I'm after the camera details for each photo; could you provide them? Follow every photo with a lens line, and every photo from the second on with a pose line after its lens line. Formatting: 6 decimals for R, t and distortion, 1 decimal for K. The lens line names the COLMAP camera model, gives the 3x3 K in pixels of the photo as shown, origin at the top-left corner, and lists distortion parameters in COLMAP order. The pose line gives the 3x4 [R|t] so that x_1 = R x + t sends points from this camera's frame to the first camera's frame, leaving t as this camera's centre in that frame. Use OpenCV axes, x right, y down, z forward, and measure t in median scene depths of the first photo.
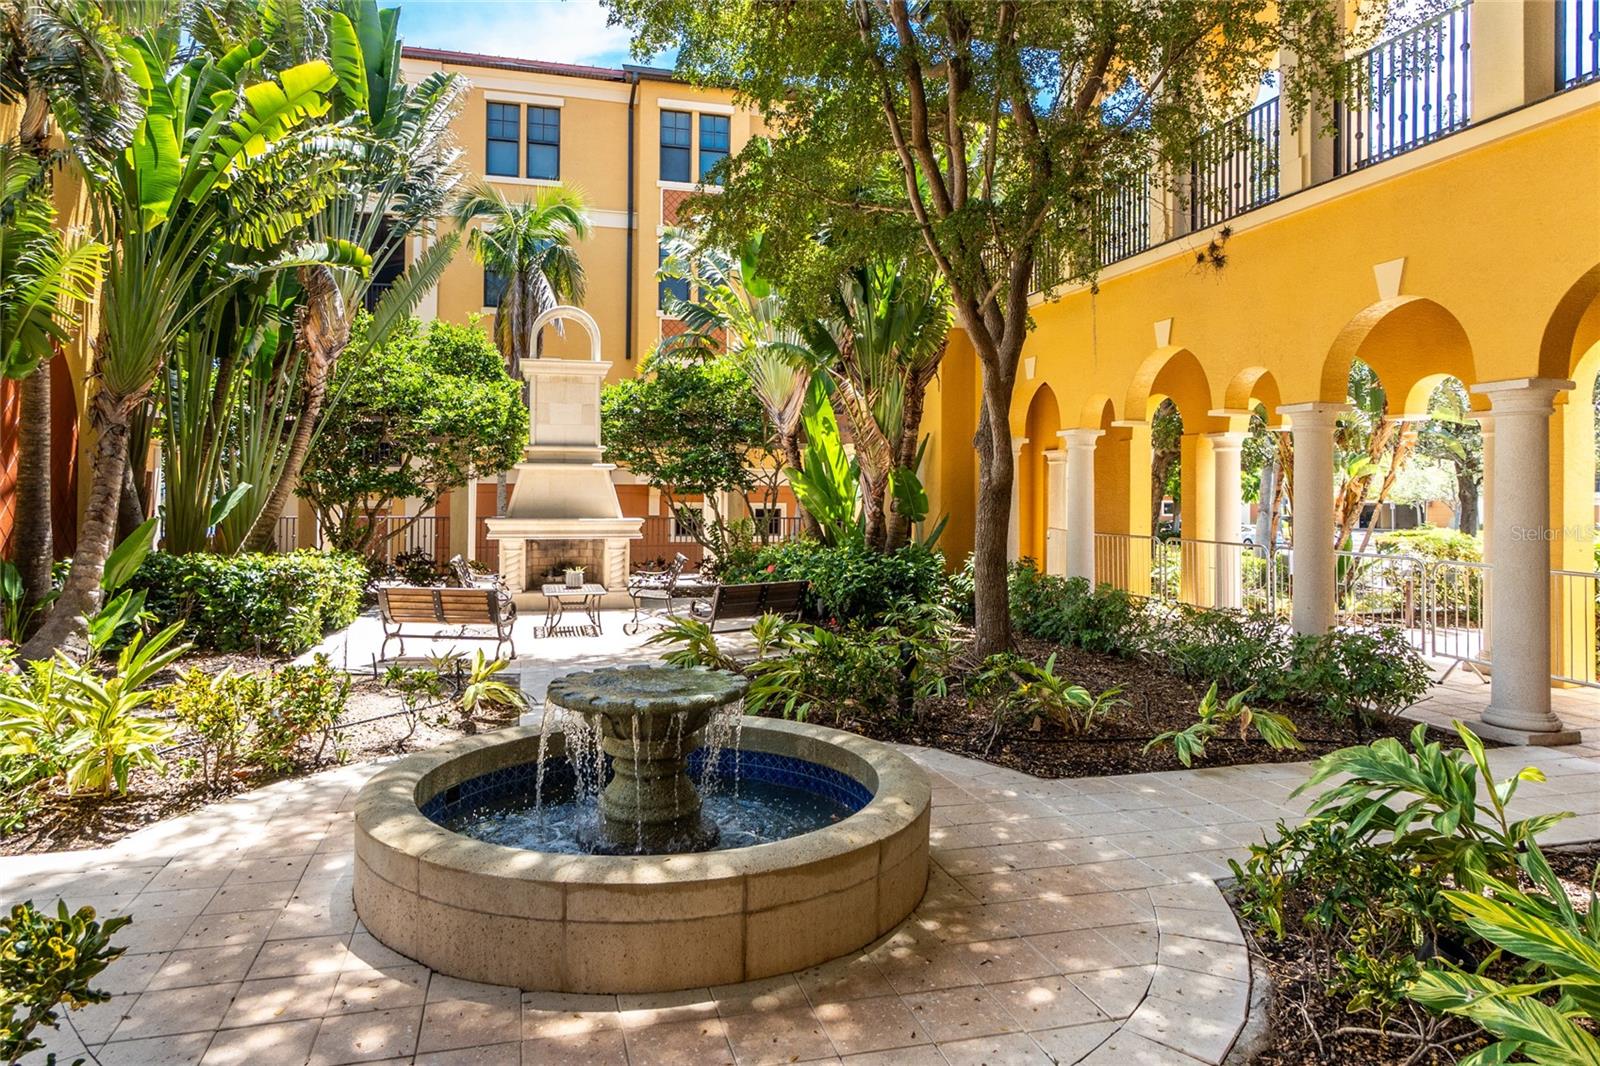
lens RADIAL K [[949.9, 0, 795.7], [0, 949.9, 520.8], [0, 0, 1]] dist [0.000206, -0.000350]
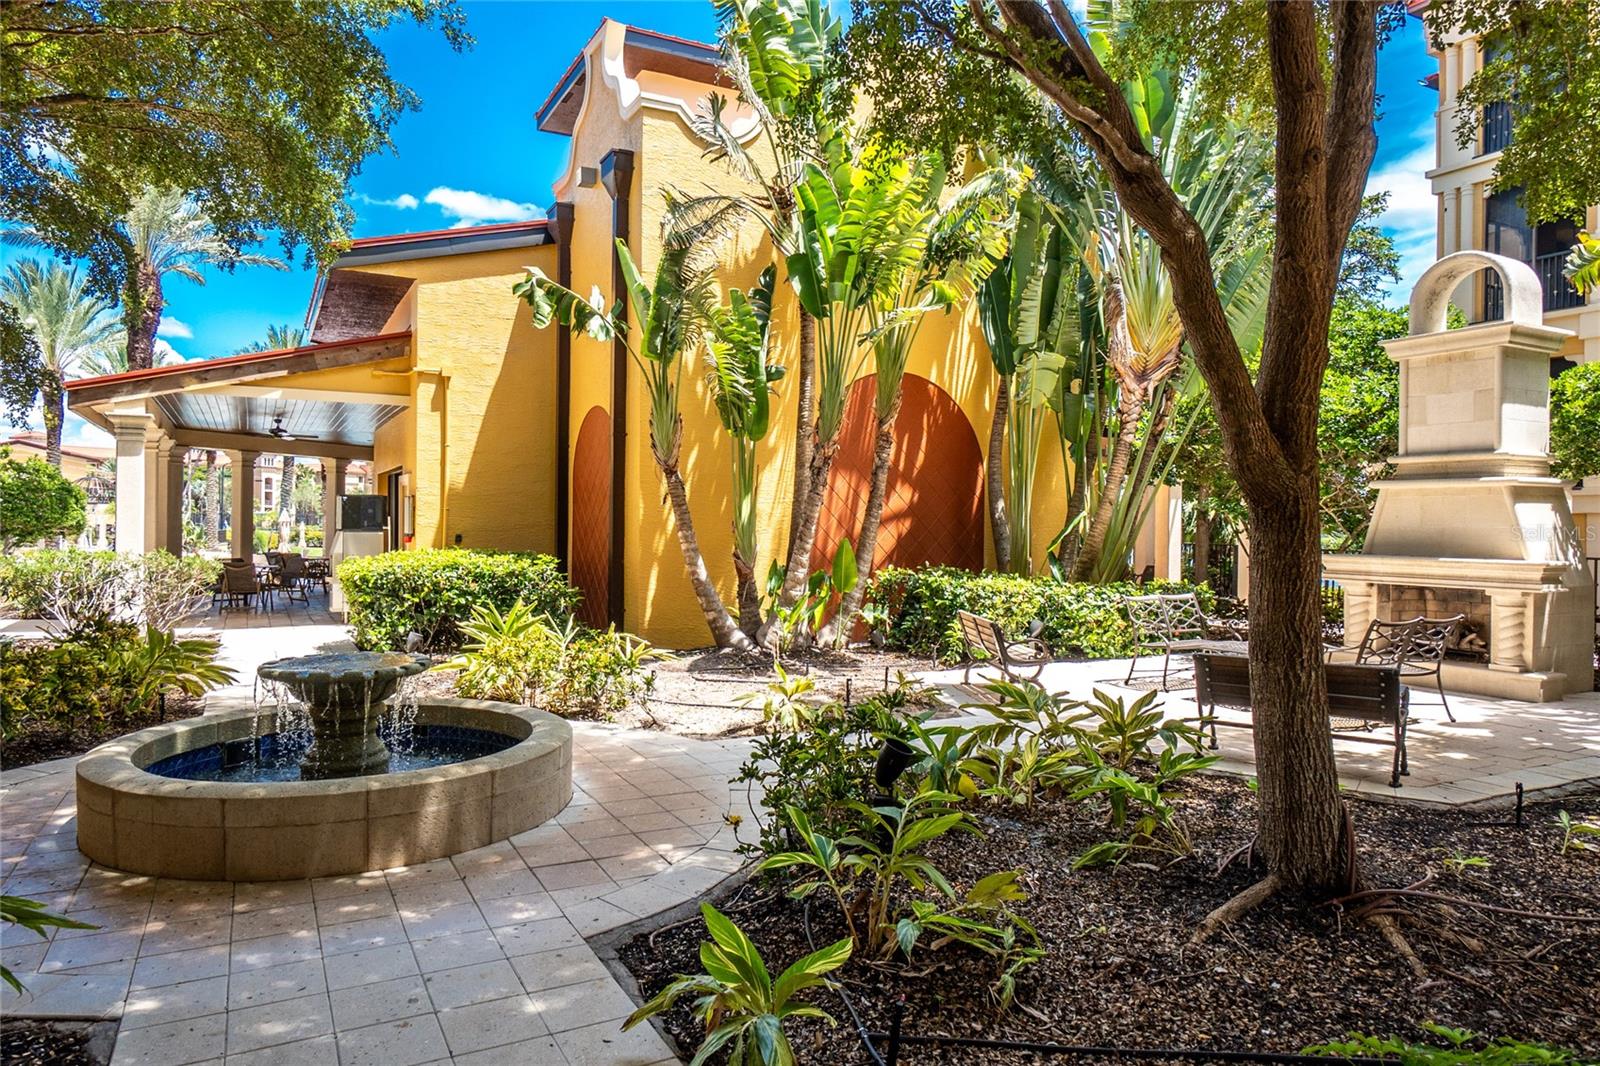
lens RADIAL K [[1019.6, 0, 798.0], [0, 1019.6, 532.2], [0, 0, 1]] dist [0.000595, 0.000030]
pose [[0.215653, 0.003689, -0.976463, 0.642127], [-0.032065, 0.999480, -0.003305, -0.005926], [0.975943, 0.032023, 0.215659, 0.641968]]
